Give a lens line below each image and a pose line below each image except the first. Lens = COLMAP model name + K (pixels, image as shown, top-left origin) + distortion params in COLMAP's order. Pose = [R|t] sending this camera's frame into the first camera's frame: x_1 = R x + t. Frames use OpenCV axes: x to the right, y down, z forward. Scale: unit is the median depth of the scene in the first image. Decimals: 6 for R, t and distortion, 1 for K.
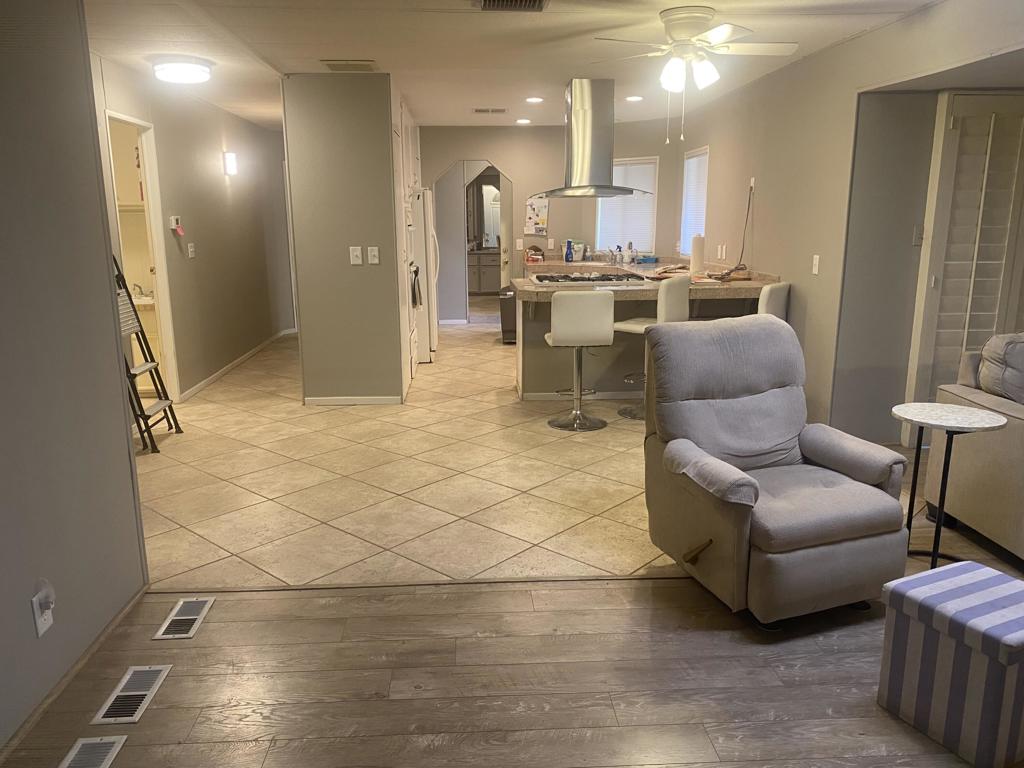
lens RADIAL K [[788.4, 0, 507.6], [0, 788.4, 383.6], [0, 0, 1]] dist [0.004850, -0.012747]
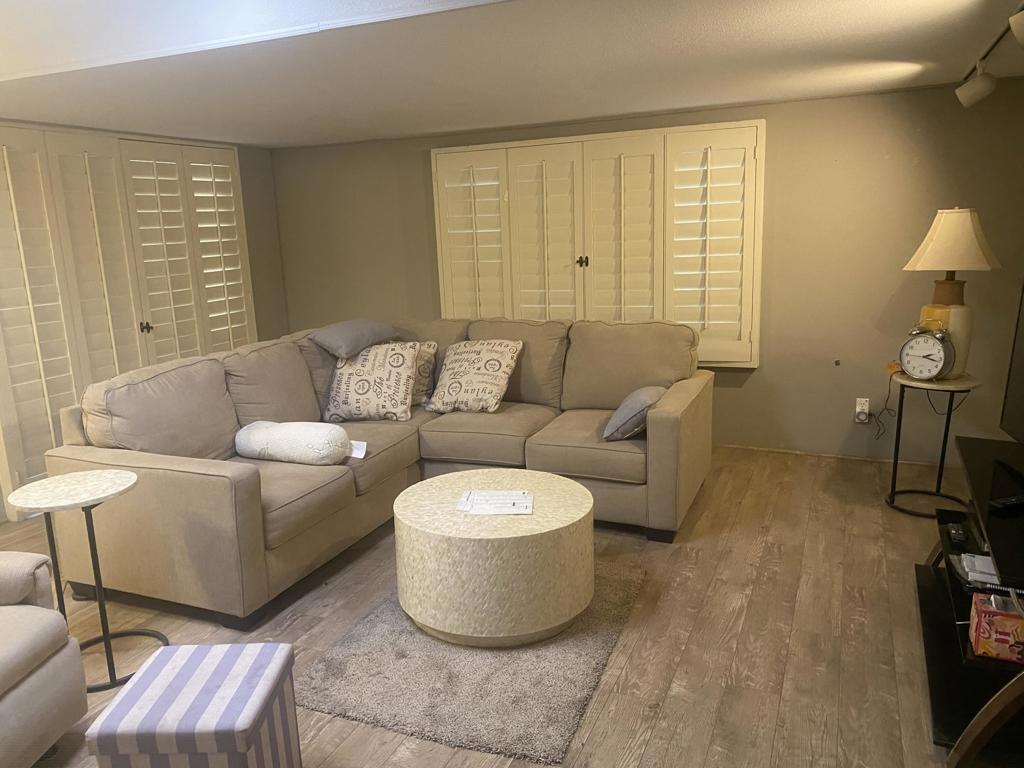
lens RADIAL K [[788.4, 0, 507.8], [0, 788.4, 391.4], [0, 0, 1]] dist [0.004850, -0.012747]
pose [[0.453809, -0.196701, 0.869118, 0.038241], [0.224720, 0.969072, 0.101985, -0.048204], [-0.862298, 0.149027, 0.483976, 0.153506]]
